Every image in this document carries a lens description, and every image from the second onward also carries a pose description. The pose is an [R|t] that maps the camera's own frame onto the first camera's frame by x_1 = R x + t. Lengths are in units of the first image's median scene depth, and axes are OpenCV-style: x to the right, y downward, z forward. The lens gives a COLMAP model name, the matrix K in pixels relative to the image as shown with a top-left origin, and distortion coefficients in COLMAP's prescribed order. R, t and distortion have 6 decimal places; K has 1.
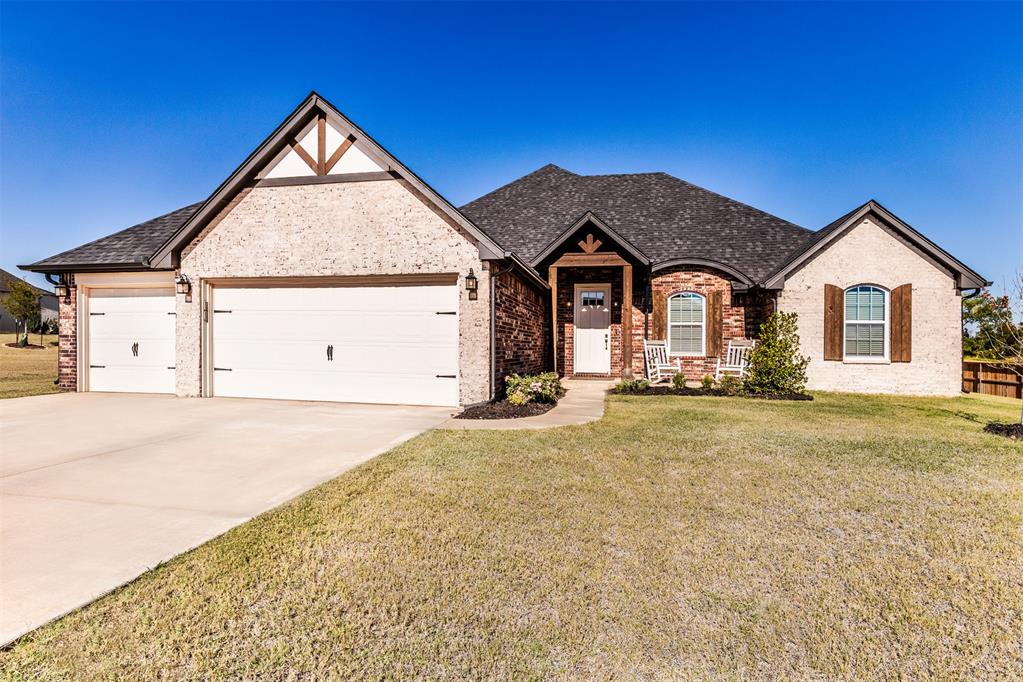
lens RADIAL K [[529.7, 0, 511.8], [0, 529.7, 343.2], [0, 0, 1]] dist [0.001175, 0.000040]
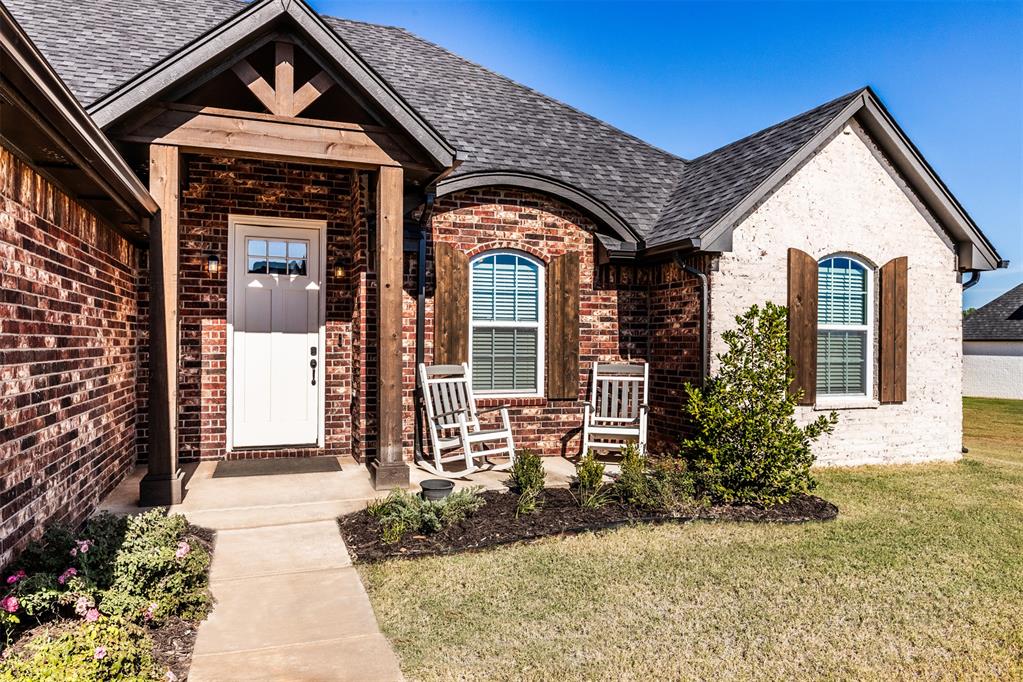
lens RADIAL K [[693.8, 0, 511.0], [0, 693.8, 339.0], [0, 0, 1]] dist [0.000915, -0.000074]
pose [[0.859188, -0.001164, 0.511658, 0.041234], [0.000012, 0.999997, 0.002254, -0.026430], [-0.511659, -0.001930, 0.859186, 0.514381]]
